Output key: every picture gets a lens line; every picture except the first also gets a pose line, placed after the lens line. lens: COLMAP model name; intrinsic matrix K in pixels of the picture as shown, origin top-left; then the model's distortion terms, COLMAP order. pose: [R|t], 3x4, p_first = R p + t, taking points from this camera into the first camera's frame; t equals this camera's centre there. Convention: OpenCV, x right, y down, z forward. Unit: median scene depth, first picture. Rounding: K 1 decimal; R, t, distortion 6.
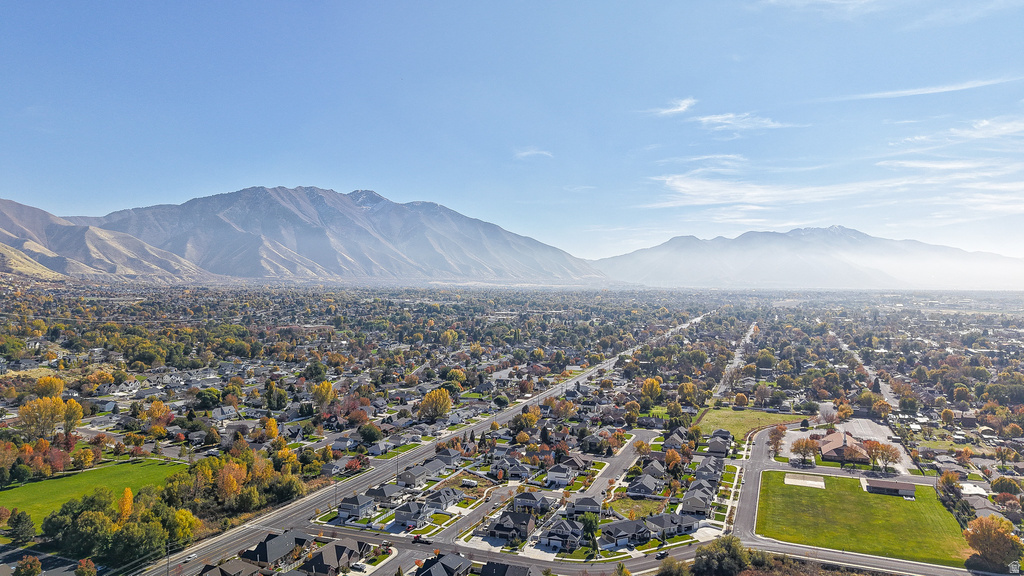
lens RADIAL K [[680.0, 0, 513.1], [0, 680.0, 290.8], [0, 0, 1]] dist [0.042823, -0.049207]
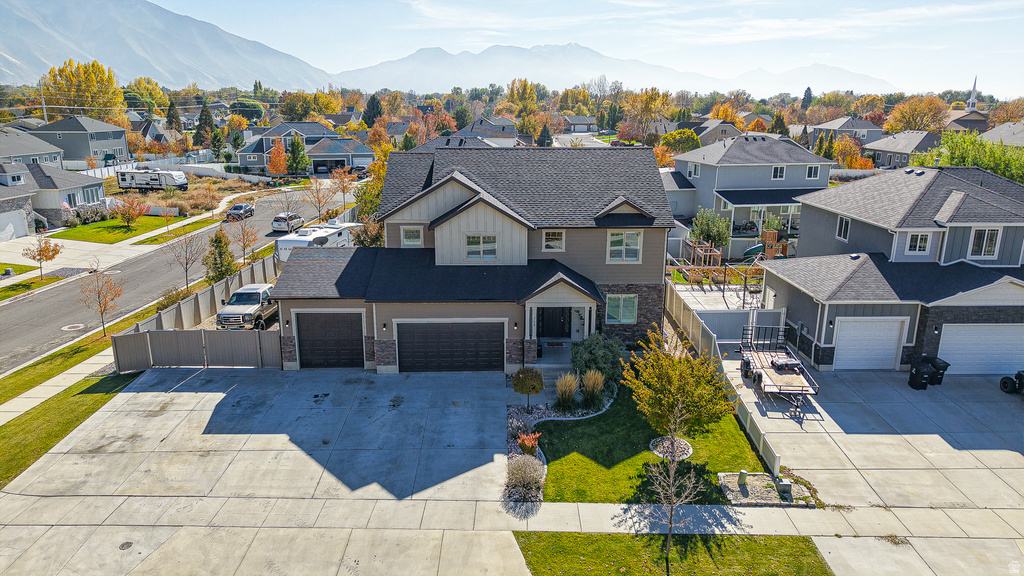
lens RADIAL K [[685.1, 0, 512.0], [0, 685.1, 288.0], [0, 0, 1]] dist [0.033298, -0.044543]
pose [[0.935270, -0.092429, 0.341654, -0.034274], [0.004163, 0.968105, 0.250511, 0.290005], [-0.353912, -0.232874, 0.905824, 0.809587]]
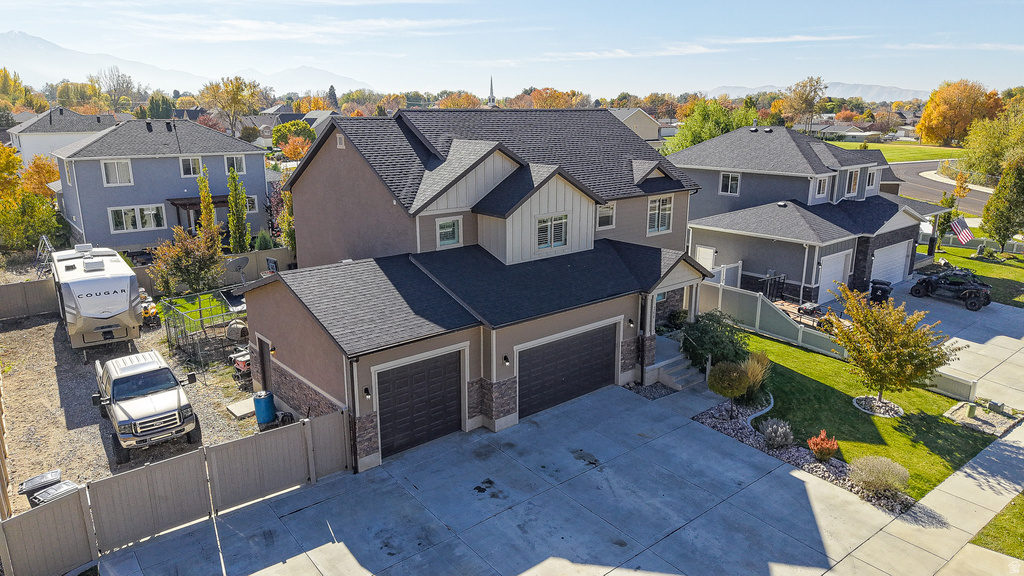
lens RADIAL K [[680.0, 0, 513.1], [0, 680.0, 290.8], [0, 0, 1]] dist [0.042823, -0.049207]
pose [[0.505605, -0.228772, 0.831882, -0.068035], [0.010203, 0.965722, 0.259378, 0.295286], [-0.862705, -0.122655, 0.490608, 0.864614]]
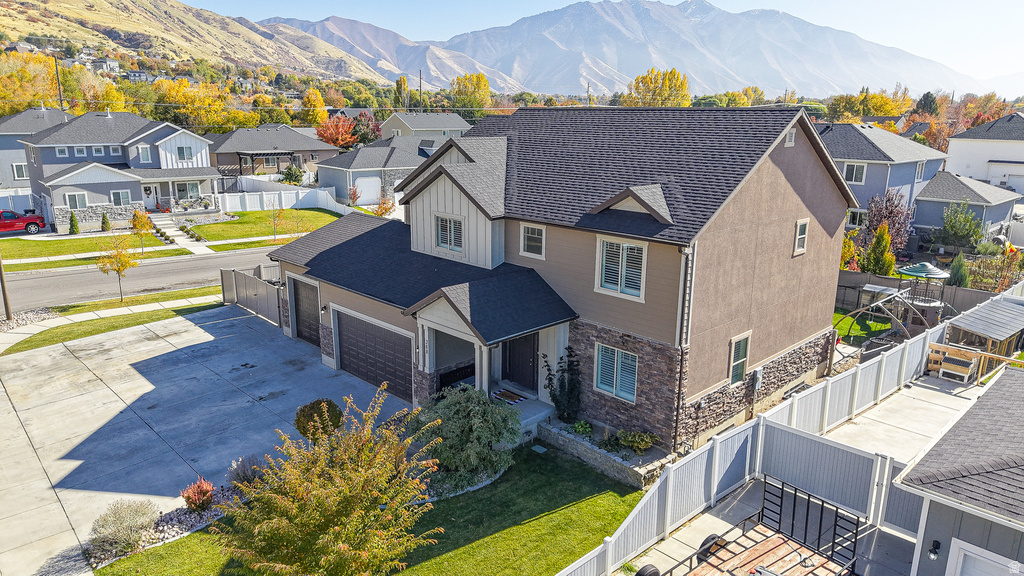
lens RADIAL K [[685.1, 0, 512.0], [0, 685.1, 288.0], [0, 0, 1]] dist [0.033298, -0.044543]
pose [[0.895525, 0.113732, -0.430231, 0.029490], [-0.008466, 0.970969, 0.239055, 0.296660], [0.444930, -0.210437, 0.870491, 0.838906]]
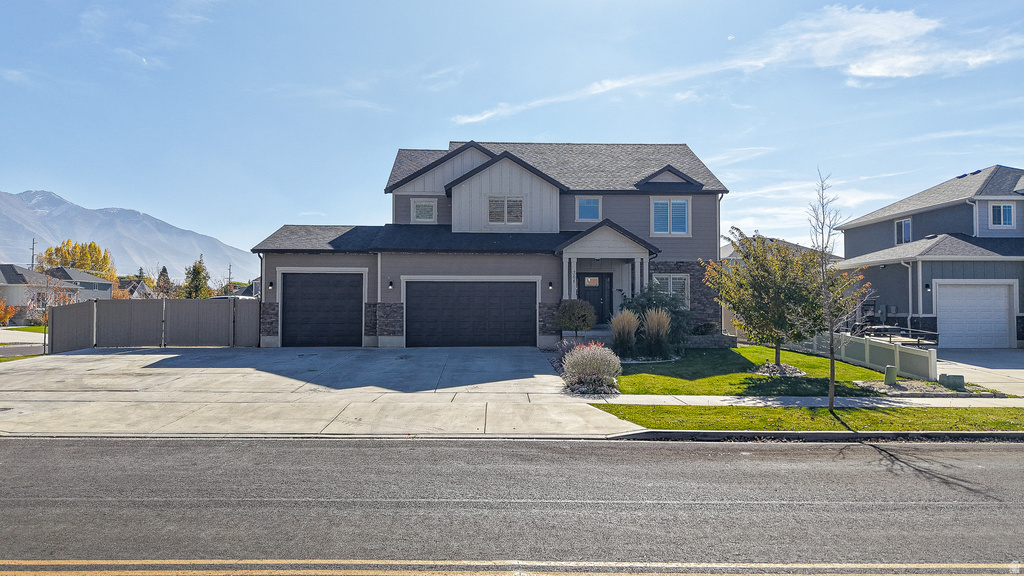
lens RADIAL K [[685.1, 0, 512.0], [0, 685.1, 288.0], [0, 0, 1]] dist [0.033298, -0.044543]
pose [[0.926901, 0.008733, 0.375204, -0.035123], [0.006905, 0.999163, -0.040314, 0.319978], [-0.375242, 0.039957, 0.926065, 0.822694]]
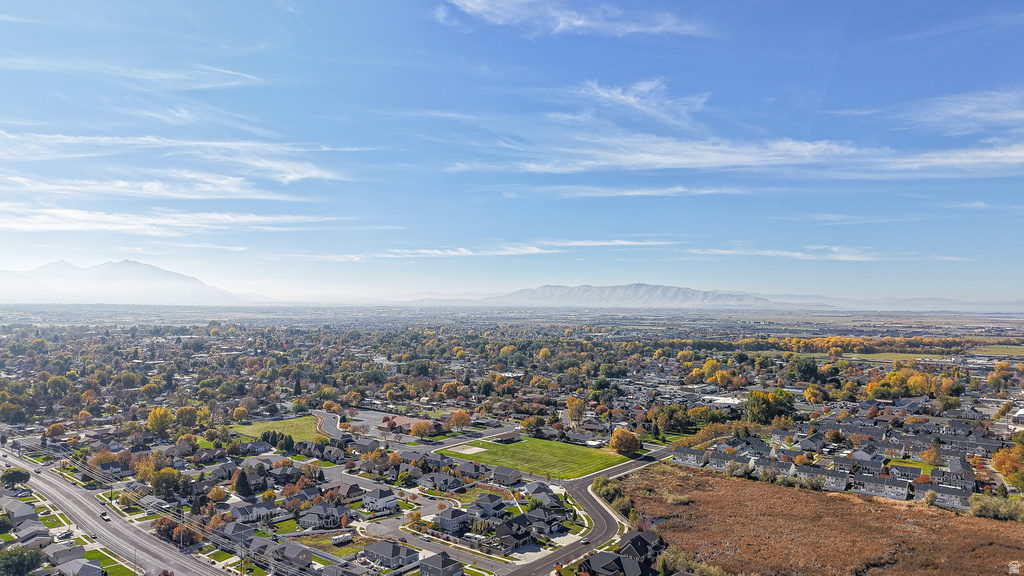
lens RADIAL K [[685.1, 0, 512.0], [0, 685.1, 288.0], [0, 0, 1]] dist [0.033298, -0.044543]
pose [[0.305830, 0.012641, 0.952002, -0.874783], [0.010537, 0.999806, -0.016660, 0.002953], [-0.952028, 0.015126, 0.305637, 0.627709]]
